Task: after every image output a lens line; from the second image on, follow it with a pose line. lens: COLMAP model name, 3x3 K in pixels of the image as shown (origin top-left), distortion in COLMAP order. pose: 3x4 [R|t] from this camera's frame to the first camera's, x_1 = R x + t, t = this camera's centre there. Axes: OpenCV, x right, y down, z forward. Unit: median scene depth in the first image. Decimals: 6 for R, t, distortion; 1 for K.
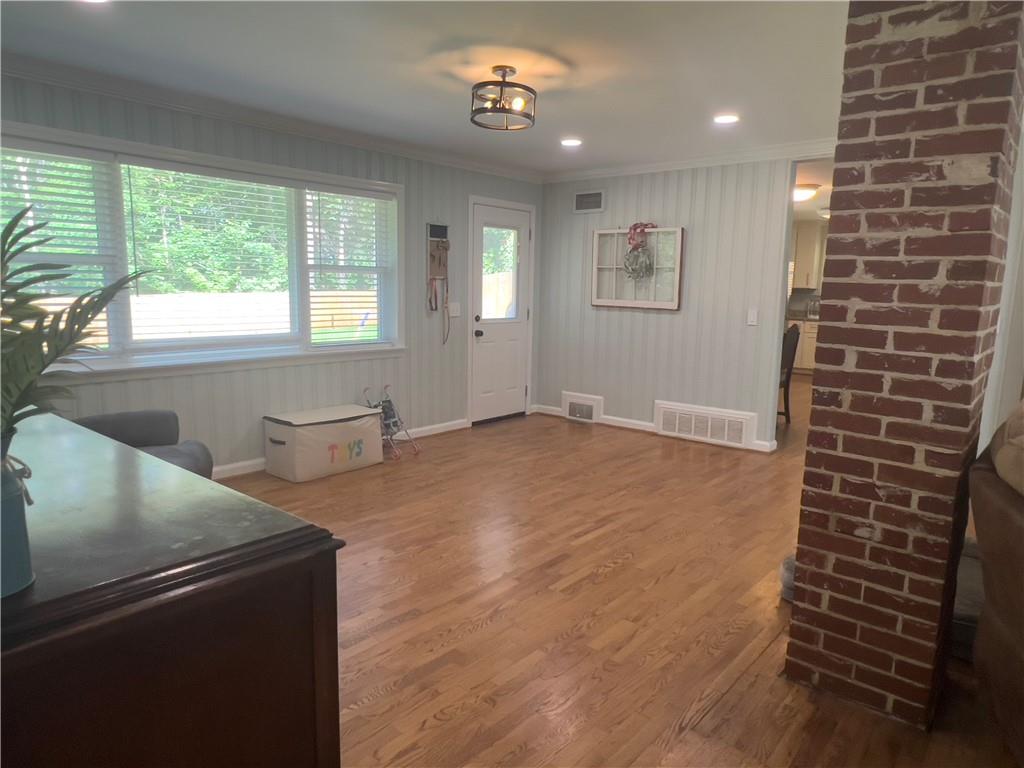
lens RADIAL K [[669.1, 0, 513.4], [0, 669.1, 397.1], [0, 0, 1]] dist [-0.000940, -0.000402]
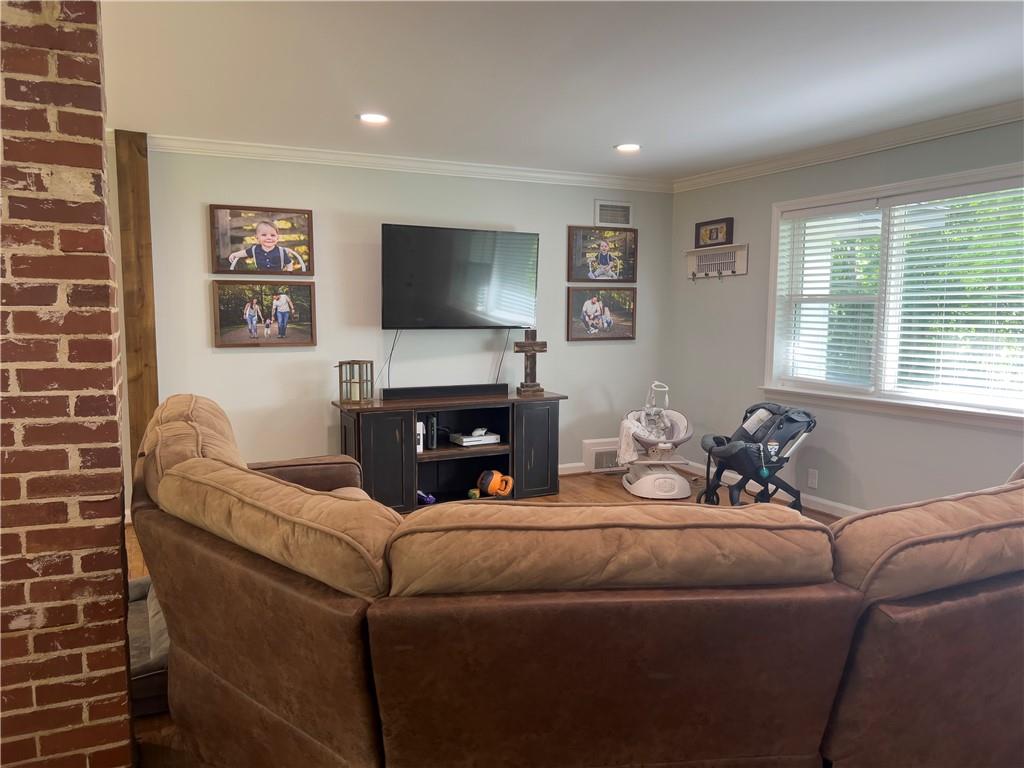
lens RADIAL K [[774.1, 0, 508.6], [0, 774.1, 391.1], [0, 0, 1]] dist [0.079668, -0.096965]
pose [[0.396649, -0.110801, 0.911259, -0.068903], [0.155188, 0.986494, 0.052400, -0.028098], [-0.904758, 0.120633, 0.408487, 0.067273]]
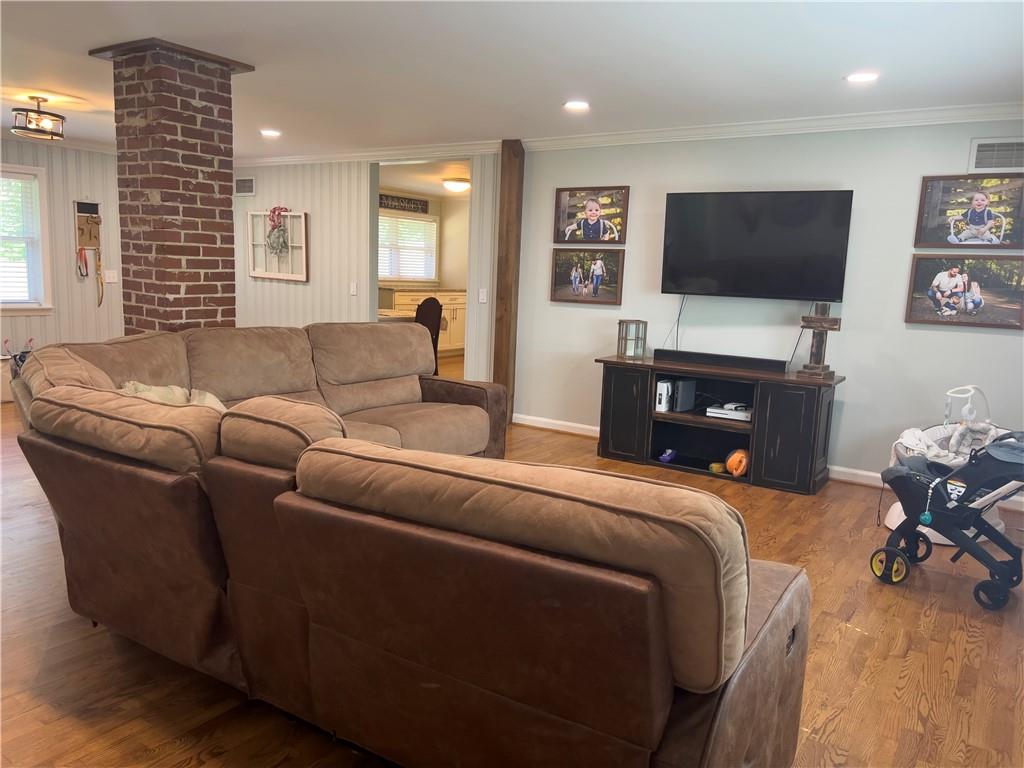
lens RADIAL K [[774.1, 0, 508.6], [0, 774.1, 391.1], [0, 0, 1]] dist [0.079668, -0.096965]
pose [[0.994016, 0.004397, 0.109150, 1.309326], [-0.004055, 0.999986, -0.003352, 0.200631], [-0.109163, 0.002890, 0.994020, -1.225143]]
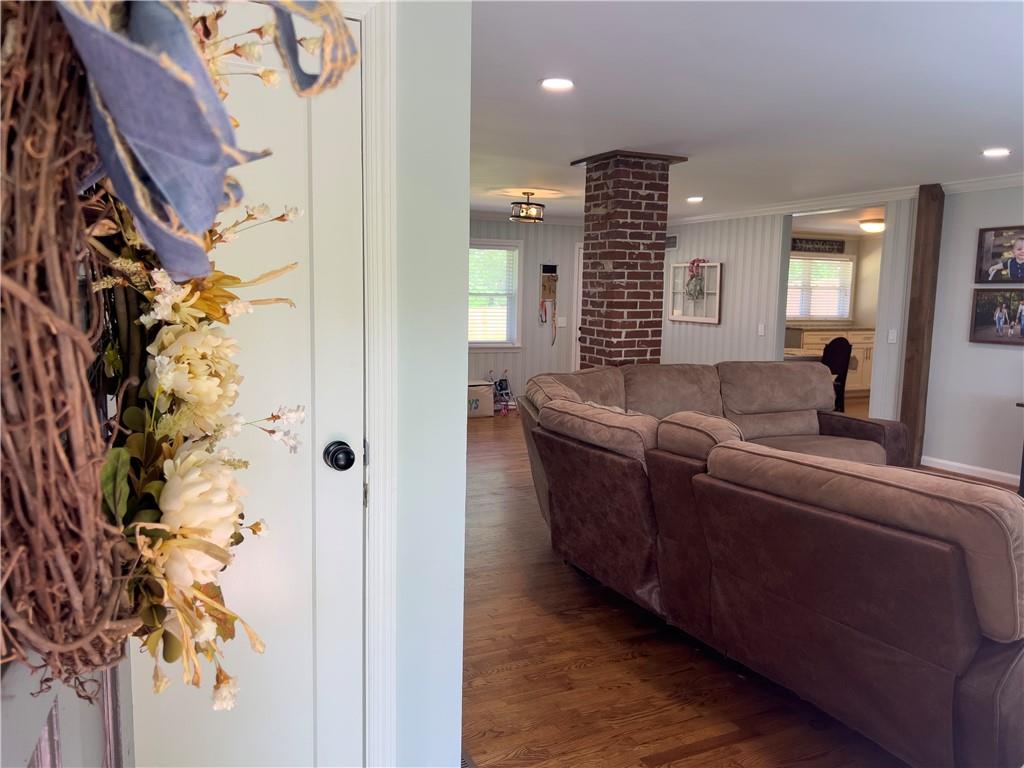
lens RADIAL K [[774.1, 0, 508.6], [0, 774.1, 391.1], [0, 0, 1]] dist [0.079668, -0.096965]
pose [[0.919330, 0.045961, -0.390793, 1.368922], [-0.063880, 0.997413, -0.032972, 0.236982], [0.388267, 0.055276, 0.919888, -1.684073]]
